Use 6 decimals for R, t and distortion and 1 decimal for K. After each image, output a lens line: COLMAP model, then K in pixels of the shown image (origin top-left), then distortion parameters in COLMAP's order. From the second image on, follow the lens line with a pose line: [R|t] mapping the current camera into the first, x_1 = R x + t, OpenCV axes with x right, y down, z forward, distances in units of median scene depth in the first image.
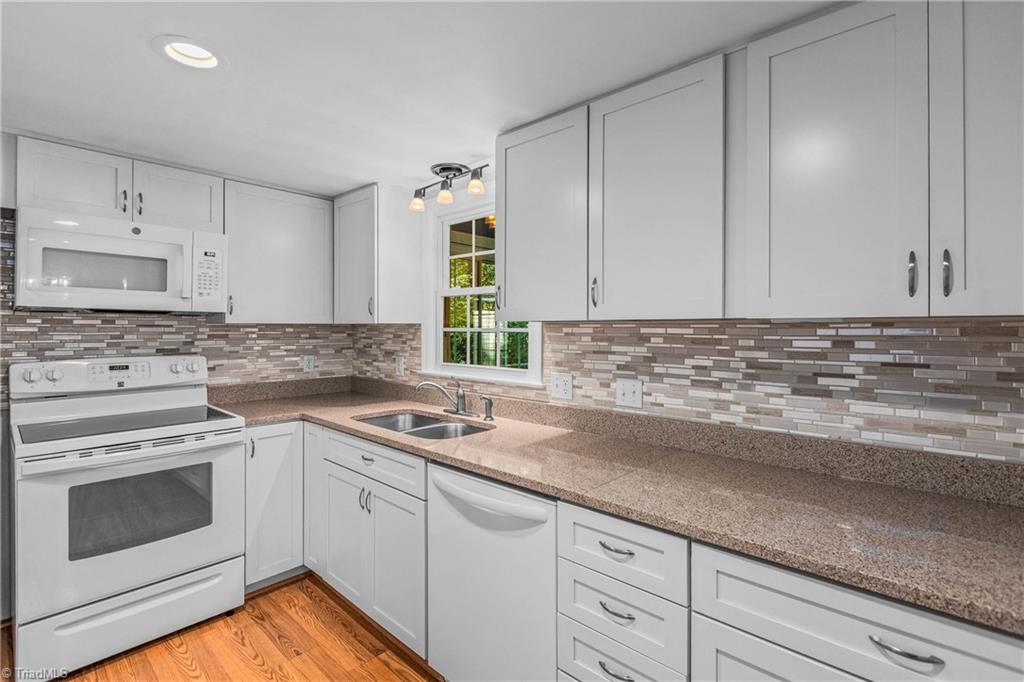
lens RADIAL K [[480.8, 0, 510.0], [0, 480.8, 329.0], [0, 0, 1]] dist [-0.003500, 0.000203]
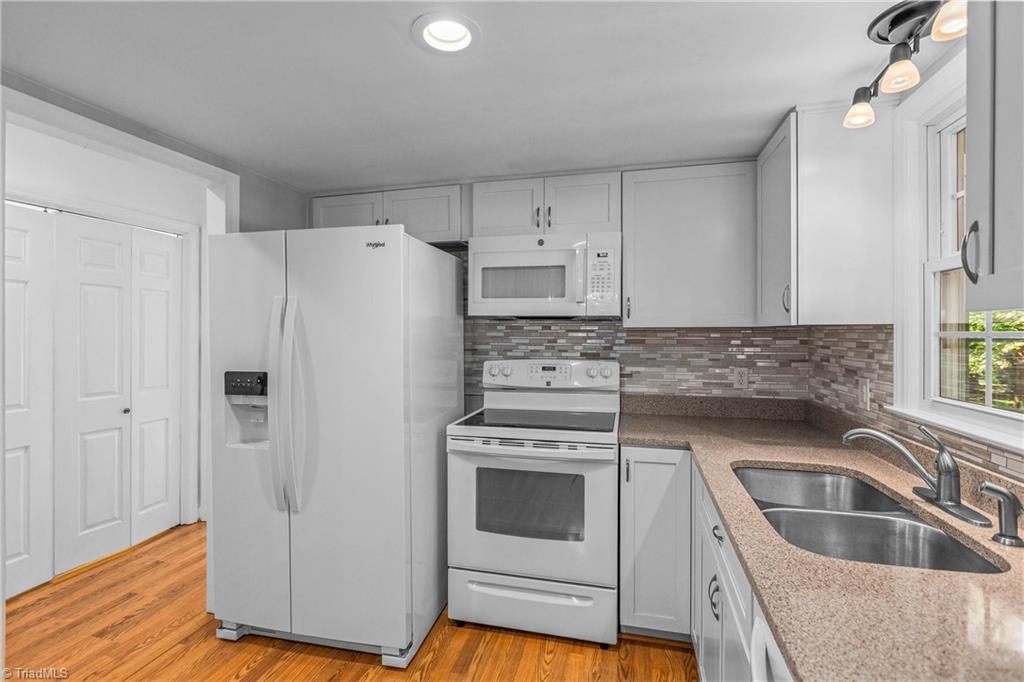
lens RADIAL K [[473.0, 0, 513.0], [0, 473.0, 336.6], [0, 0, 1]] dist [-0.004926, -0.000218]
pose [[0.471729, 0.002877, -0.881739, 0.109401], [-0.001146, 0.999996, 0.002650, 0.003186], [0.881743, -0.000240, 0.471731, 0.381041]]
